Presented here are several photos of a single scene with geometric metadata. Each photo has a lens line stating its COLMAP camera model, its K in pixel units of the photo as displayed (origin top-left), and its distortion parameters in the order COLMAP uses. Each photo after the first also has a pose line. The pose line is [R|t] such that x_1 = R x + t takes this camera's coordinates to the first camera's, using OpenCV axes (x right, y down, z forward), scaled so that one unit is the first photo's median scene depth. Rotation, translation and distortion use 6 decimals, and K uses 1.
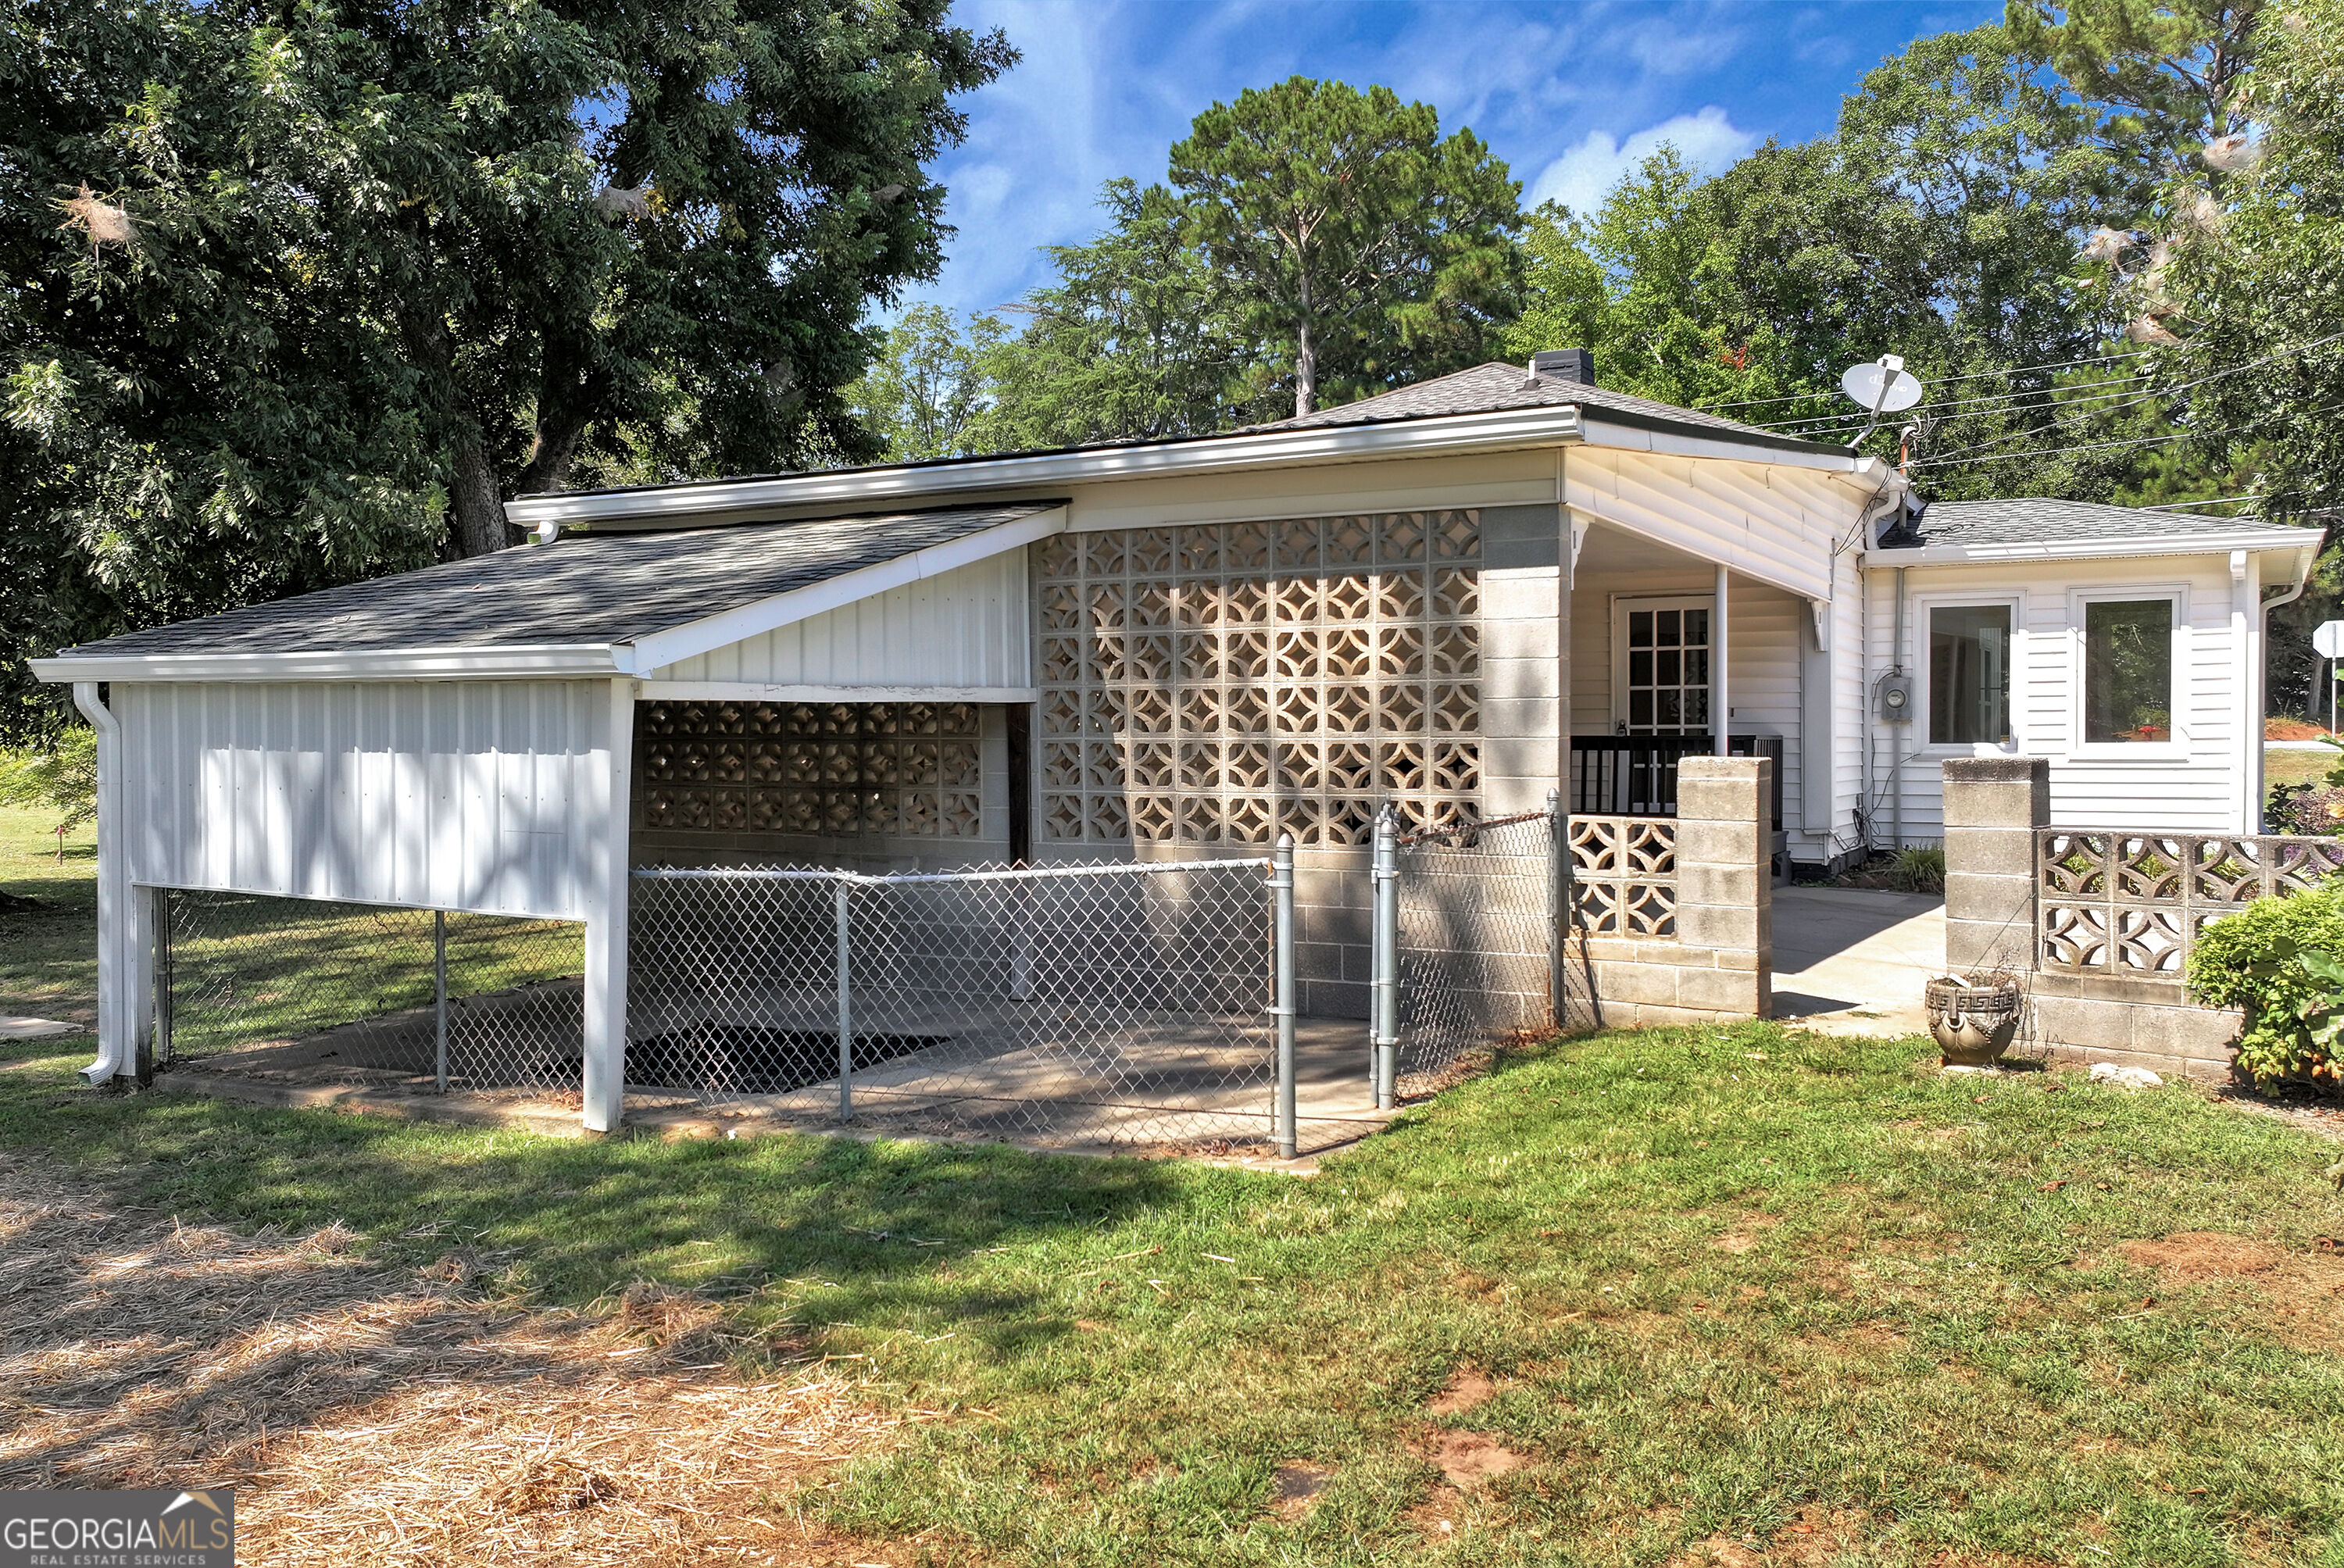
lens RADIAL K [[1759.5, 0, 1176.3], [0, 1759.5, 787.1], [0, 0, 1]] dist [-0.021855, 0.003644]
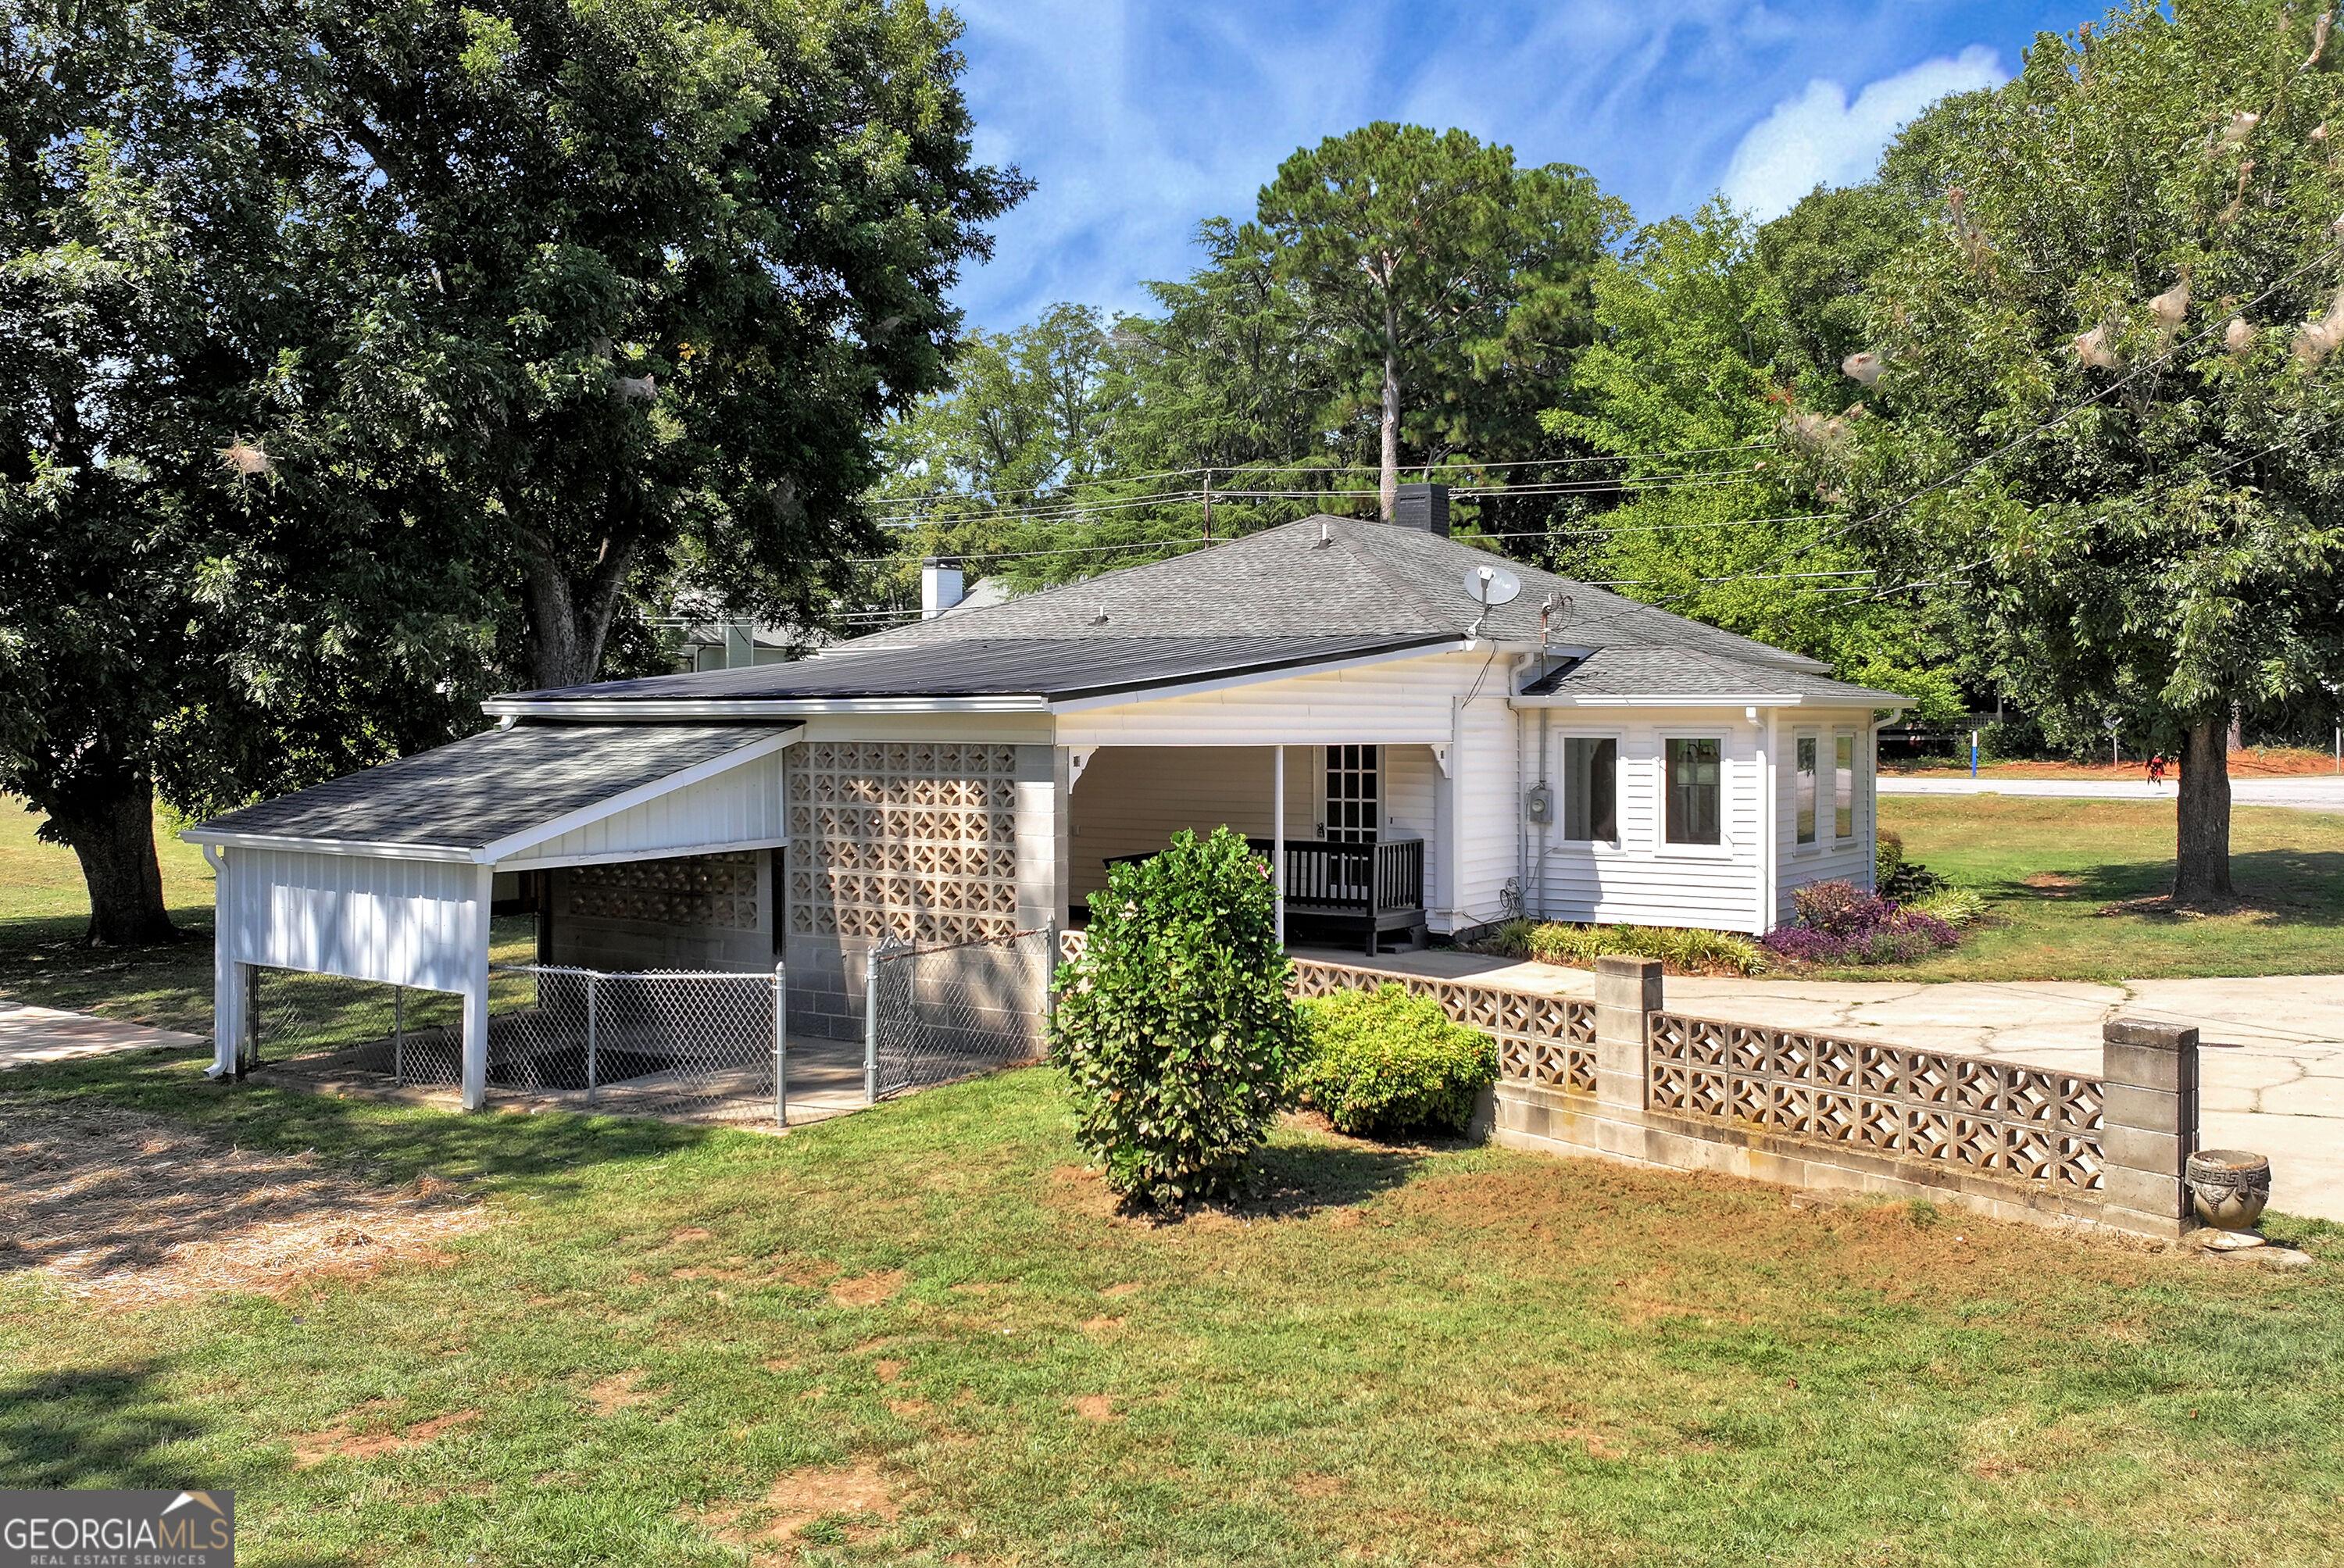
lens RADIAL K [[1721.2, 0, 1169.9], [0, 1721.2, 776.7], [0, 0, 1]] dist [-0.009410, -0.009346]
pose [[0.997608, 0.004541, -0.068977, 0.379325], [-0.005261, 0.999934, -0.010255, -0.098636], [0.068926, 0.010593, 0.997566, -0.539179]]
